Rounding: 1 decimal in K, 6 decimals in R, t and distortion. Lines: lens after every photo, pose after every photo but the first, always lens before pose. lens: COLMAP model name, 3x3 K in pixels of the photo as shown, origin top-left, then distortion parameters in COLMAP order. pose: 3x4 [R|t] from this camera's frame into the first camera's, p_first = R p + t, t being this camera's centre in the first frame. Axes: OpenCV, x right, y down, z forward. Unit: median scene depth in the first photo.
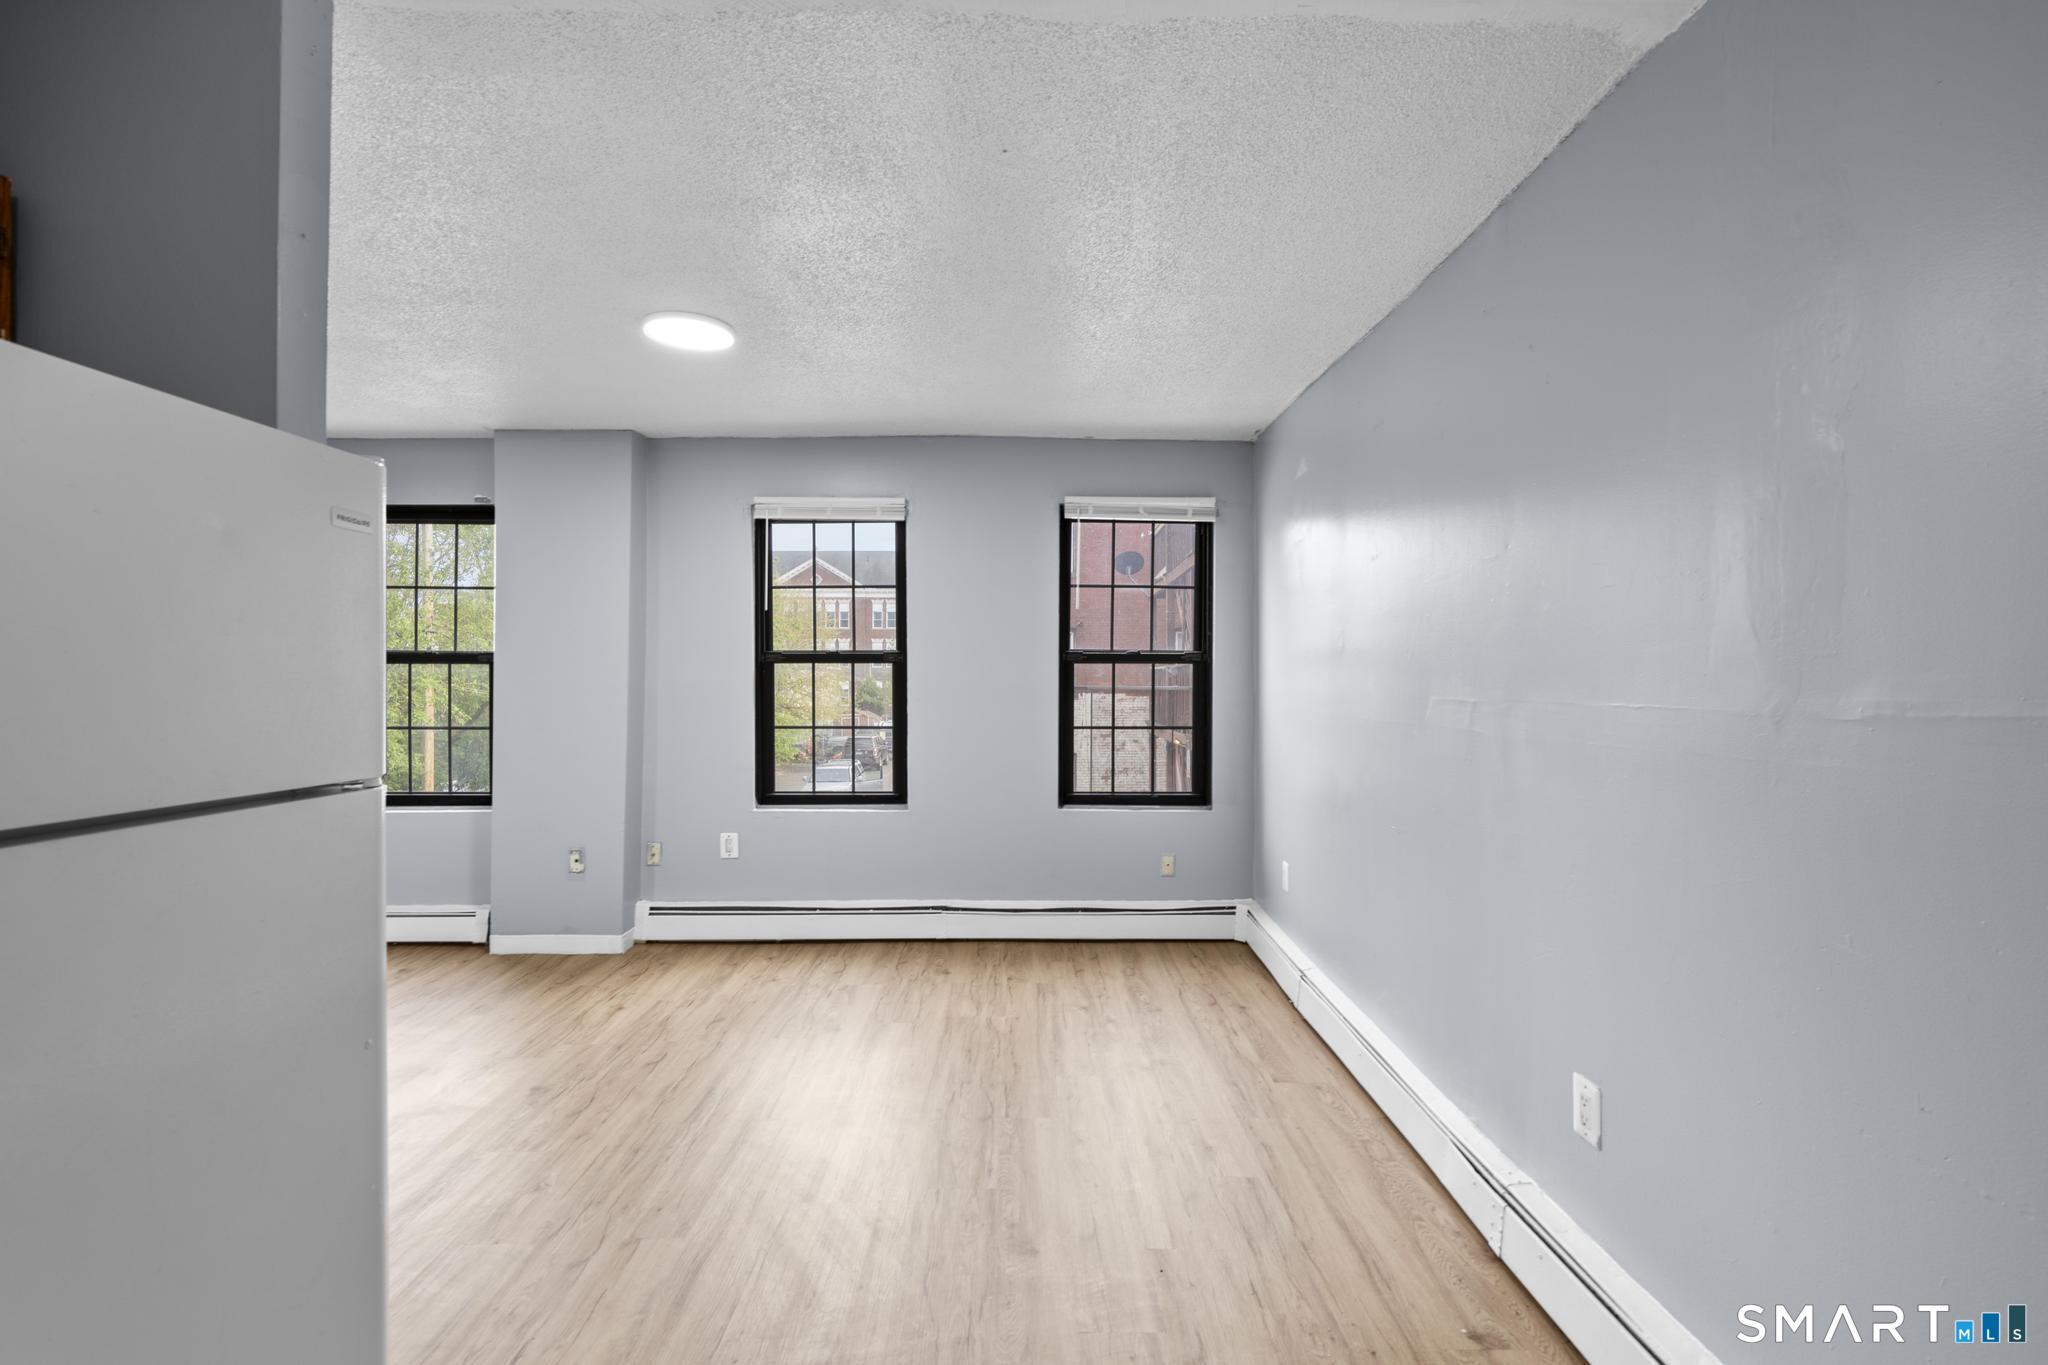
lens RADIAL K [[921.9, 0, 1032.7], [0, 921.9, 684.8], [0, 0, 1]] dist [-0.006342, 0.002747]
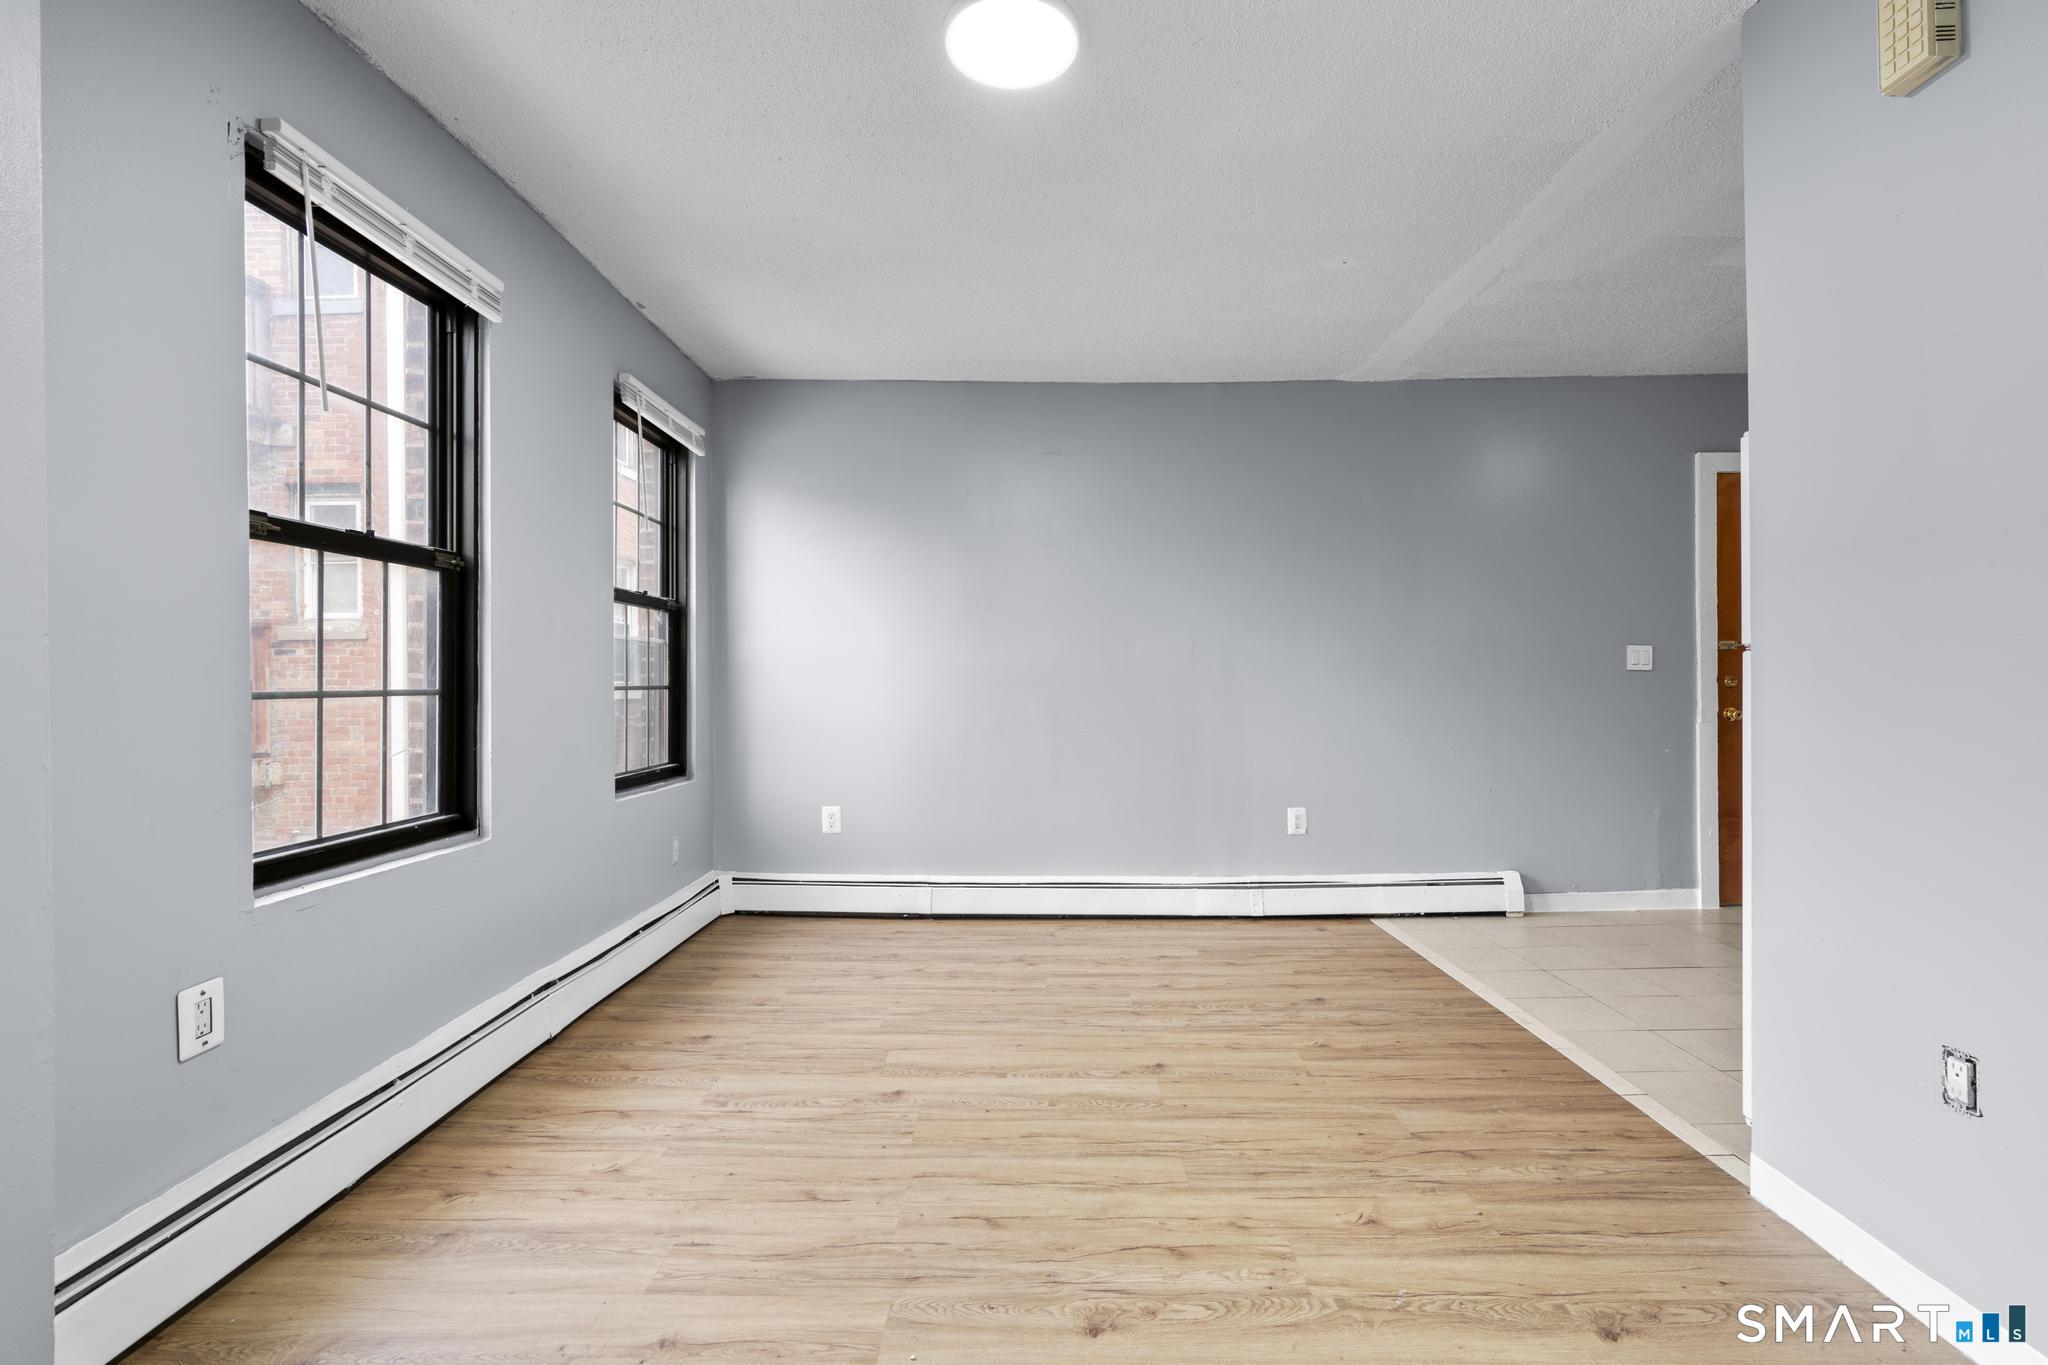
lens RADIAL K [[921.9, 0, 1032.5], [0, 921.9, 681.5], [0, 0, 1]] dist [-0.006342, 0.002747]
pose [[0.018511, -0.002372, 0.999826, -0.738987], [0.012479, 0.999920, 0.002141, 0.046827], [-0.999751, 0.012437, 0.018539, 0.707773]]
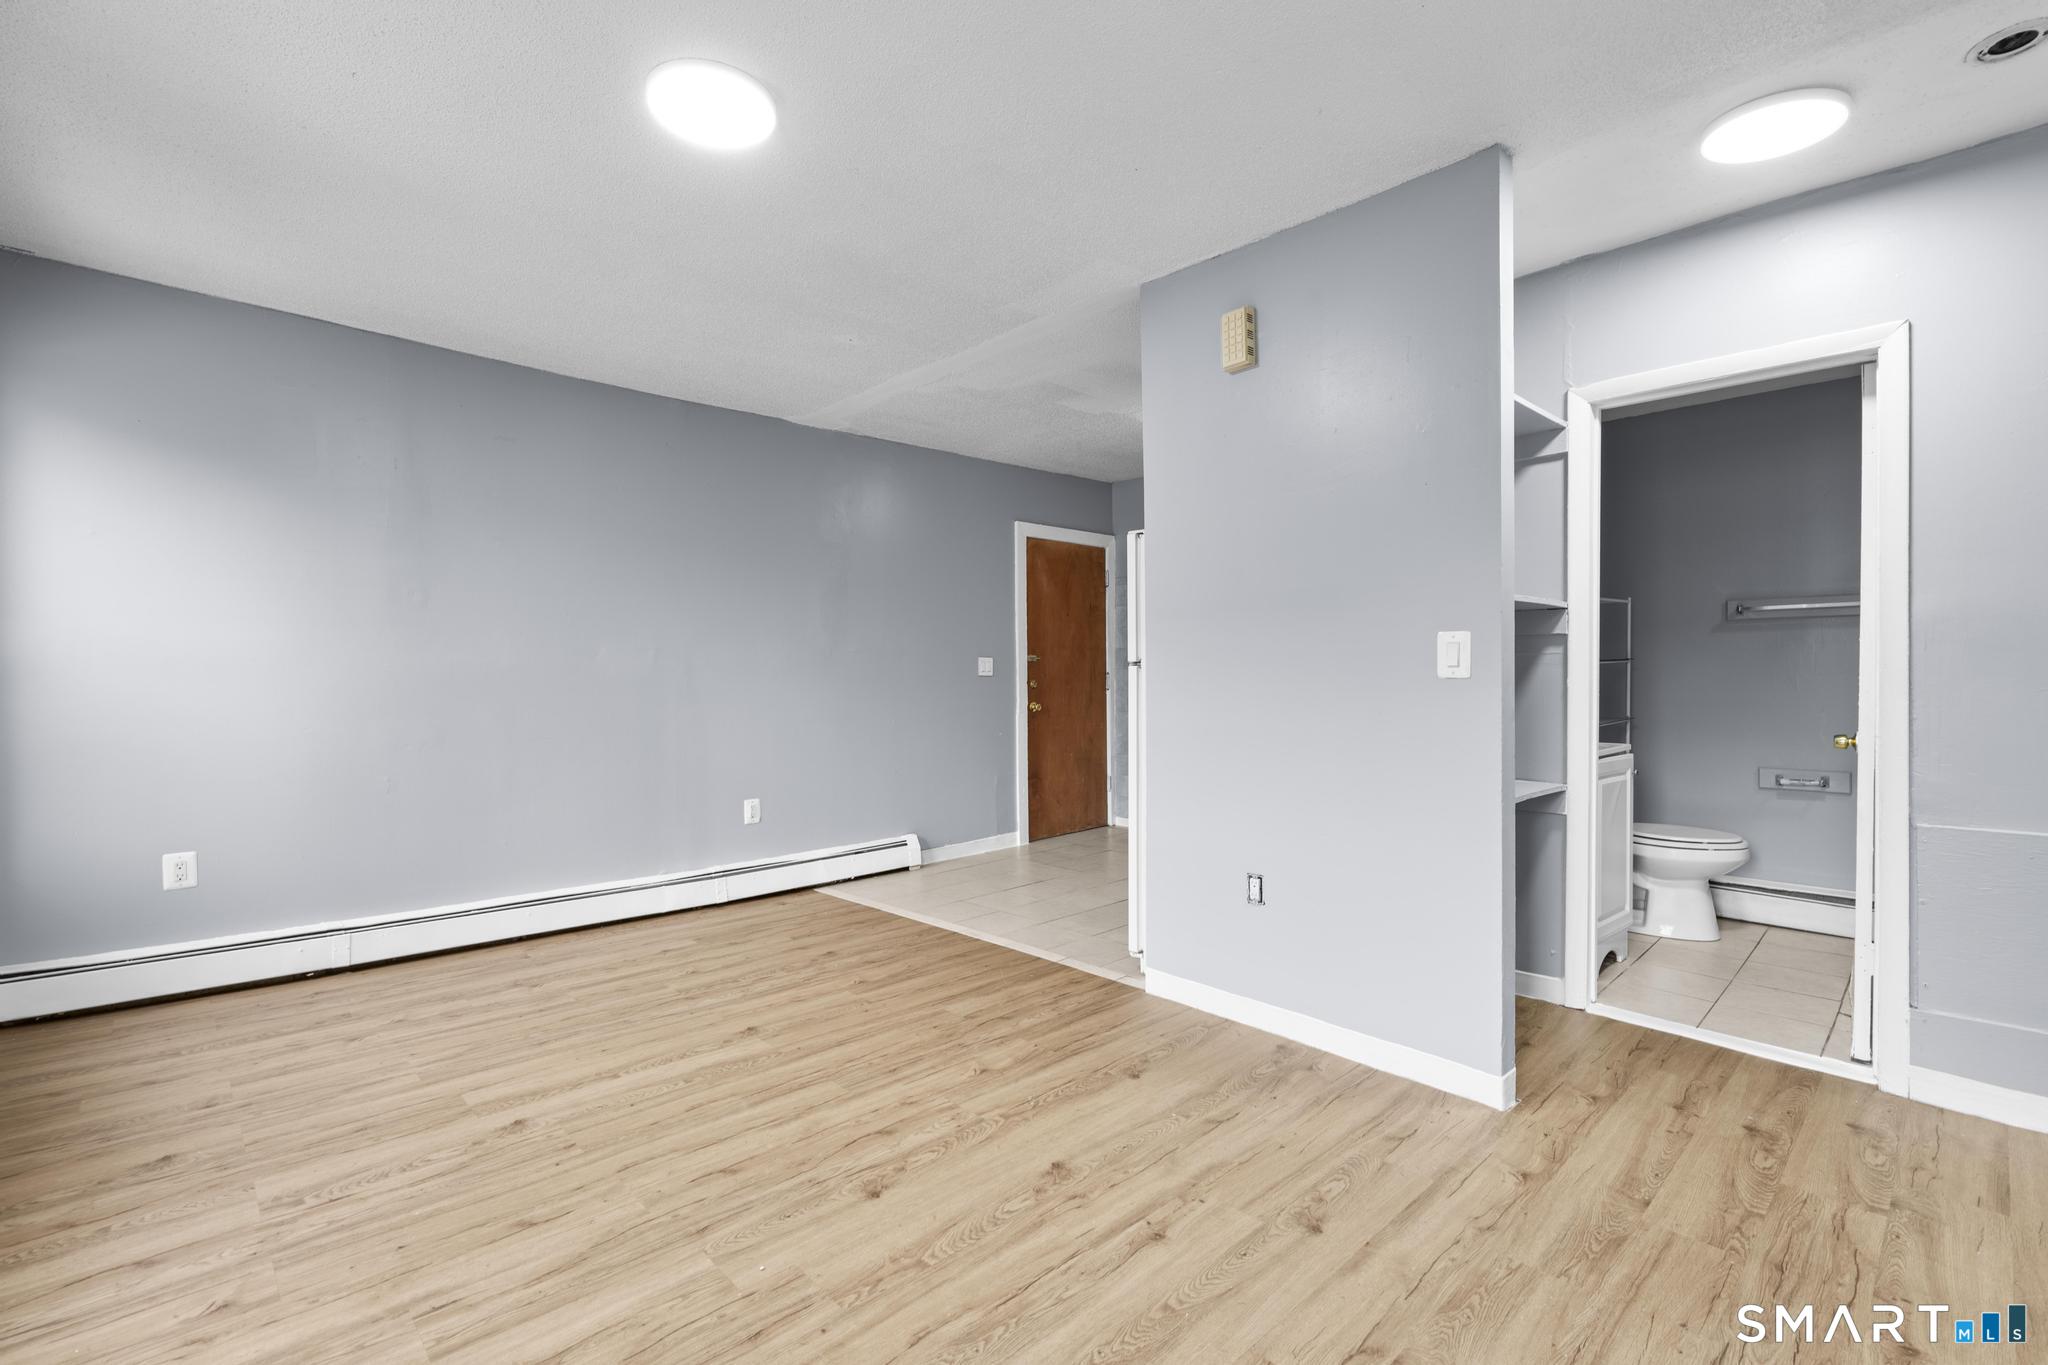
lens RADIAL K [[921.9, 0, 1031.5], [0, 921.9, 682.9], [0, 0, 1]] dist [-0.006342, 0.002747]
pose [[-0.683284, -0.000090, 0.730152, -0.769138], [0.010519, 0.999895, 0.009967, 0.042334], [-0.730077, 0.014491, -0.683212, 0.949281]]
